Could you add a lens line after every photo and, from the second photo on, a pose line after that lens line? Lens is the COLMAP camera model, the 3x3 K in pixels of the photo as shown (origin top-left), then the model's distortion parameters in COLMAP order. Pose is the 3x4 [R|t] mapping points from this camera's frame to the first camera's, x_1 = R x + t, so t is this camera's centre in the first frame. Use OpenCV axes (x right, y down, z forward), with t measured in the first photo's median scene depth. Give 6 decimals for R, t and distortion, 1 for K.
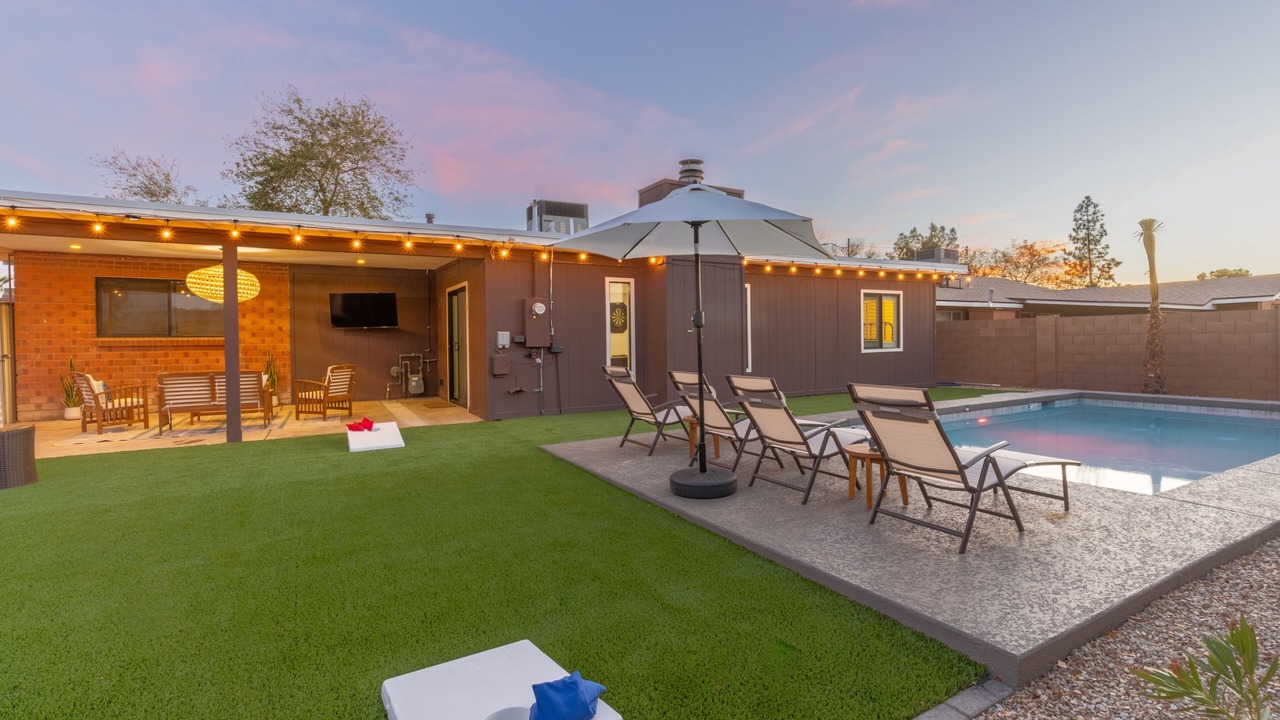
lens RADIAL K [[573.1, 0, 637.5], [0, 573.1, 349.1], [0, 0, 1]] dist [0.007495, 0.000039]
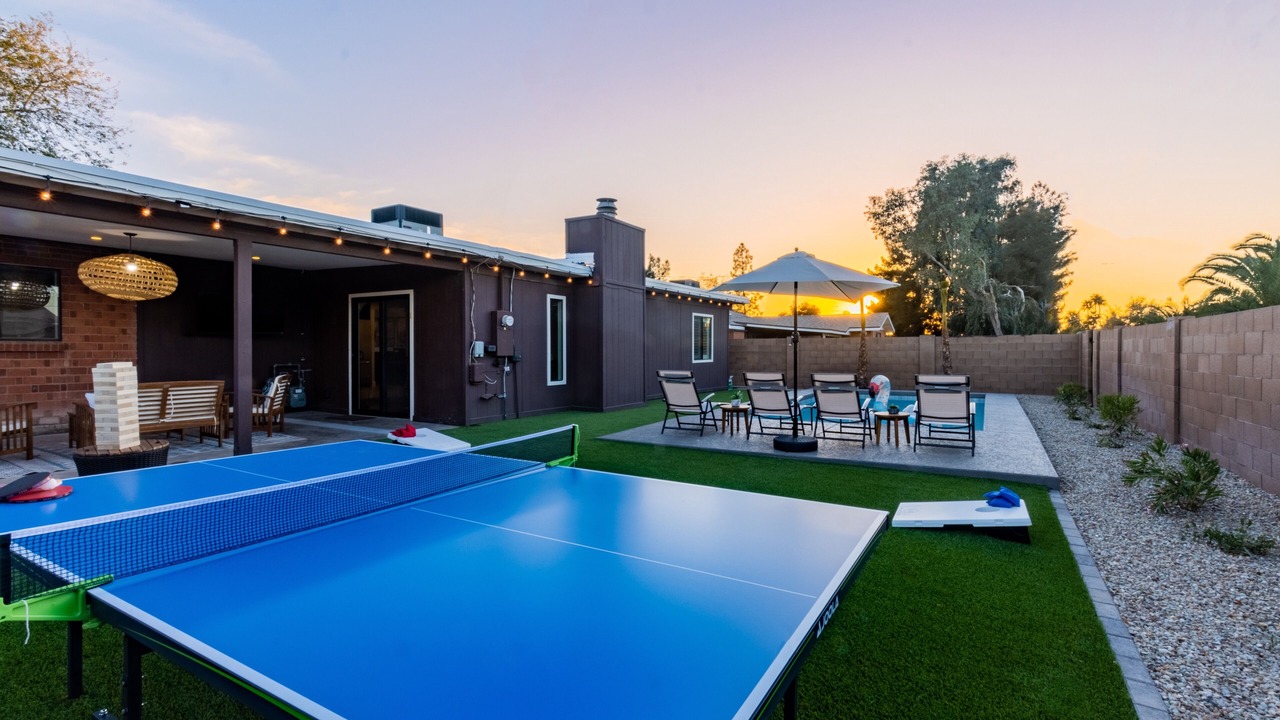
lens RADIAL K [[573.1, 0, 649.3], [0, 573.1, 358.6], [0, 0, 1]] dist [0.007495, 0.000039]
pose [[0.866652, 0.004420, 0.498894, -0.419771], [-0.001594, 0.999980, -0.006090, 0.005980], [-0.498911, 0.004483, 0.866642, -0.063842]]
